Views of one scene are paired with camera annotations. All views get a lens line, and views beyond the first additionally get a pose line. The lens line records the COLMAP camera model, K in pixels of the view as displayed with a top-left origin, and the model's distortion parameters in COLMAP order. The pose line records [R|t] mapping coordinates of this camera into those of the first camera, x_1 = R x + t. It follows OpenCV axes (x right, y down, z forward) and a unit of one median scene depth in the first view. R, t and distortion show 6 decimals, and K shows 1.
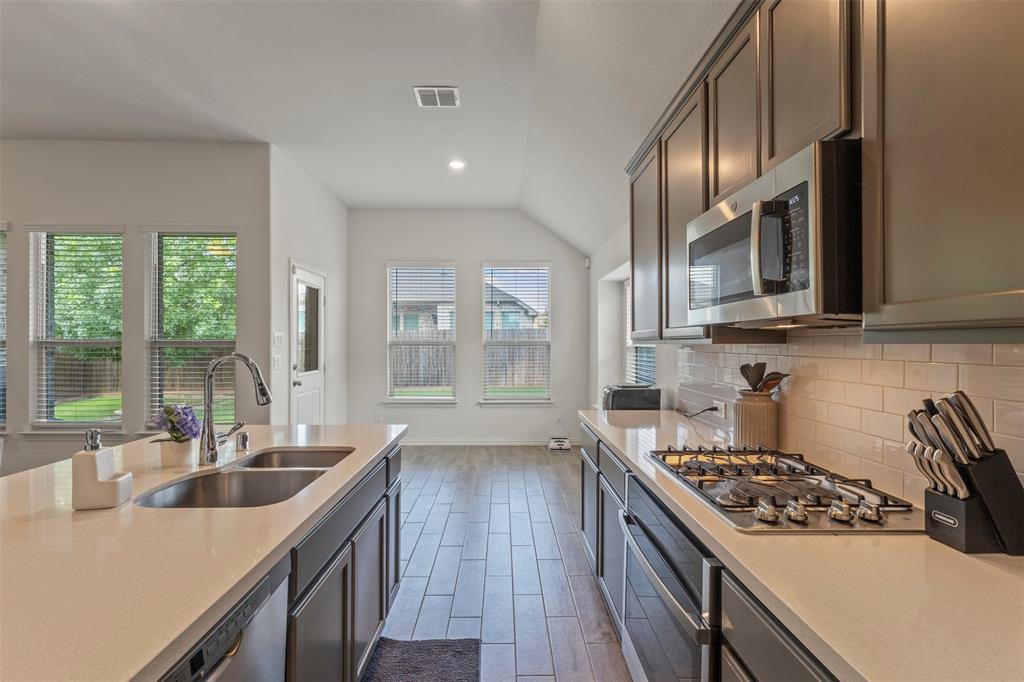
lens RADIAL K [[474.9, 0, 514.2], [0, 474.9, 344.7], [0, 0, 1]] dist [0.003770, -0.001874]
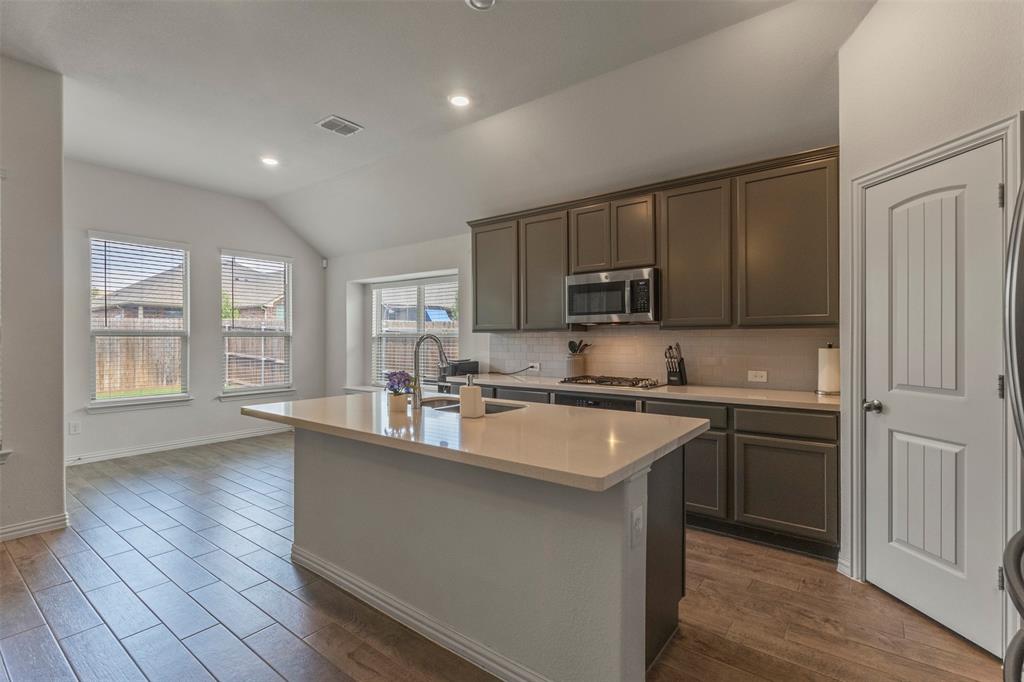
lens RADIAL K [[474.9, 0, 511.0], [0, 474.9, 340.8], [0, 0, 1]] dist [0.003770, -0.001874]
pose [[0.621833, -0.003515, 0.783142, -0.509636], [0.004673, 0.999989, 0.000778, 0.013719], [-0.783136, 0.003176, 0.621843, -0.053017]]
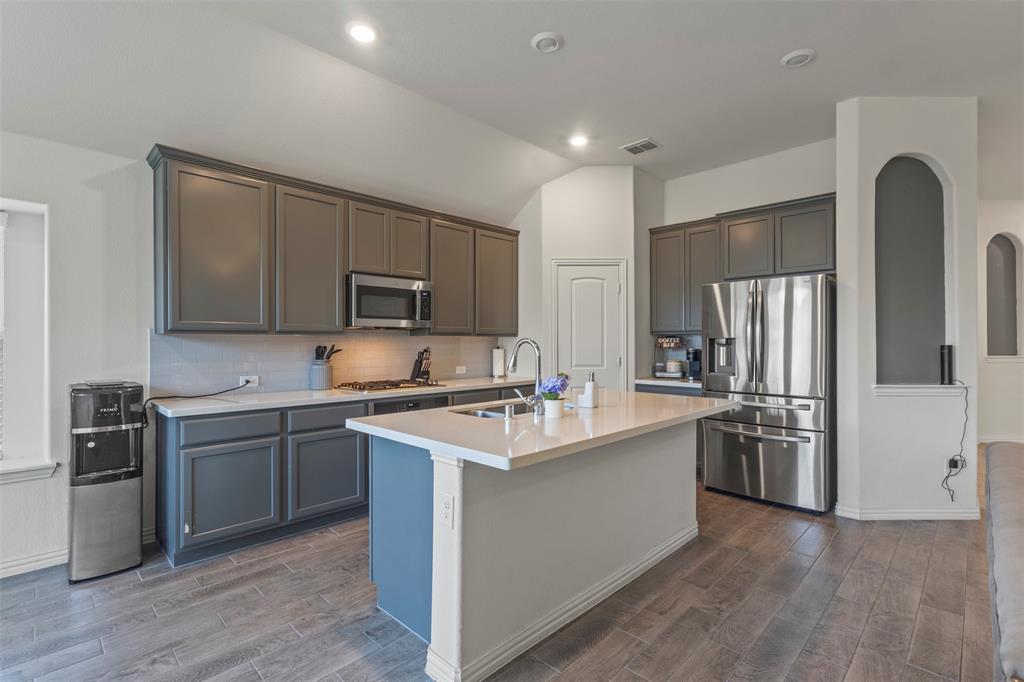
lens RADIAL K [[474.9, 0, 516.2], [0, 474.9, 343.6], [0, 0, 1]] dist [0.003770, -0.001874]
pose [[-0.707221, 0.000804, 0.706992, -0.510091], [0.004939, 0.999981, 0.003802, 0.010766], [-0.706975, 0.006181, -0.707211, 0.647739]]
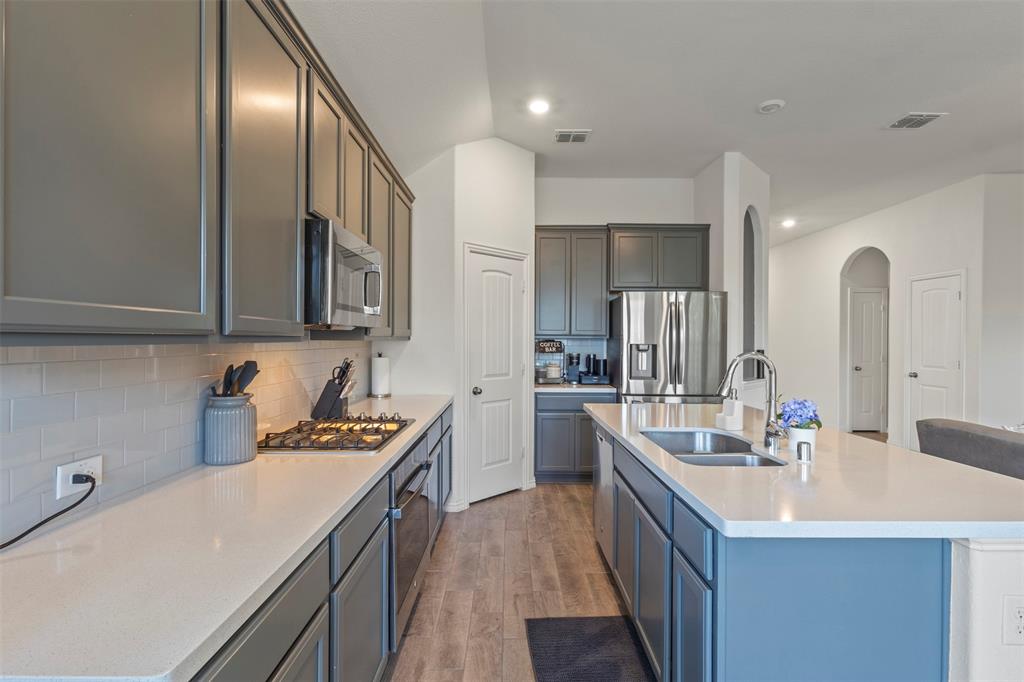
lens RADIAL K [[474.9, 0, 510.2], [0, 474.9, 339.8], [0, 0, 1]] dist [0.003770, -0.001874]
pose [[-0.999991, -0.003761, 0.001882, -0.004377], [-0.003750, 0.999976, 0.005889, -0.004083], [-0.001904, 0.005882, -0.999981, 0.670882]]
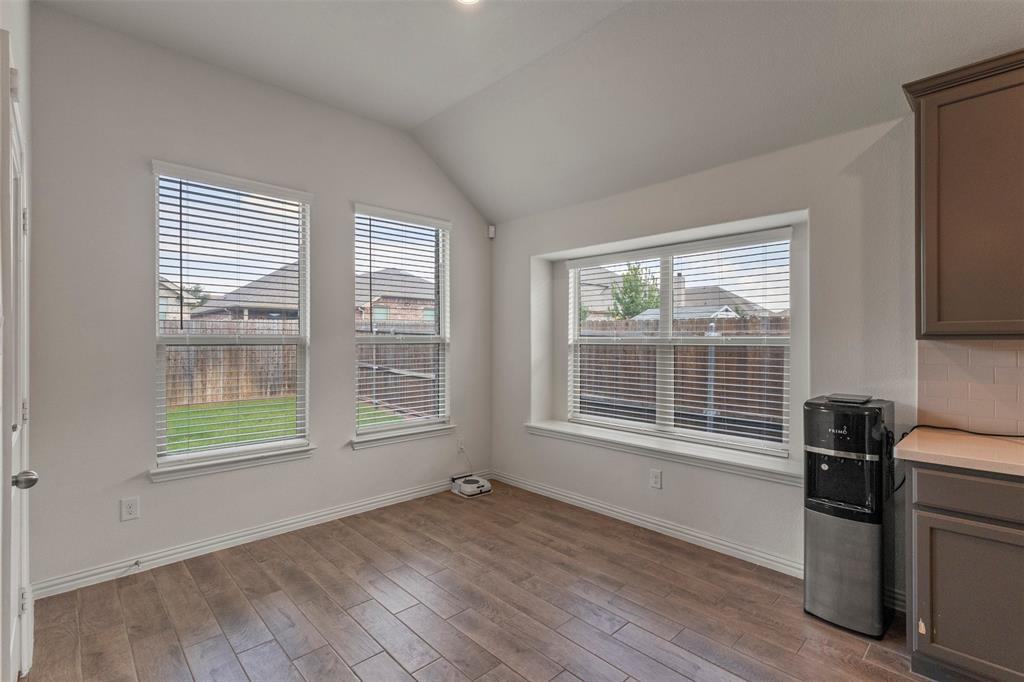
lens RADIAL K [[474.9, 0, 506.3], [0, 474.9, 341.5], [0, 0, 1]] dist [0.003770, -0.001874]
pose [[0.740935, -0.002260, 0.671573, -0.365404], [0.004146, 0.999991, -0.001209, -0.000842], [-0.671564, 0.003680, 0.740937, 0.490241]]
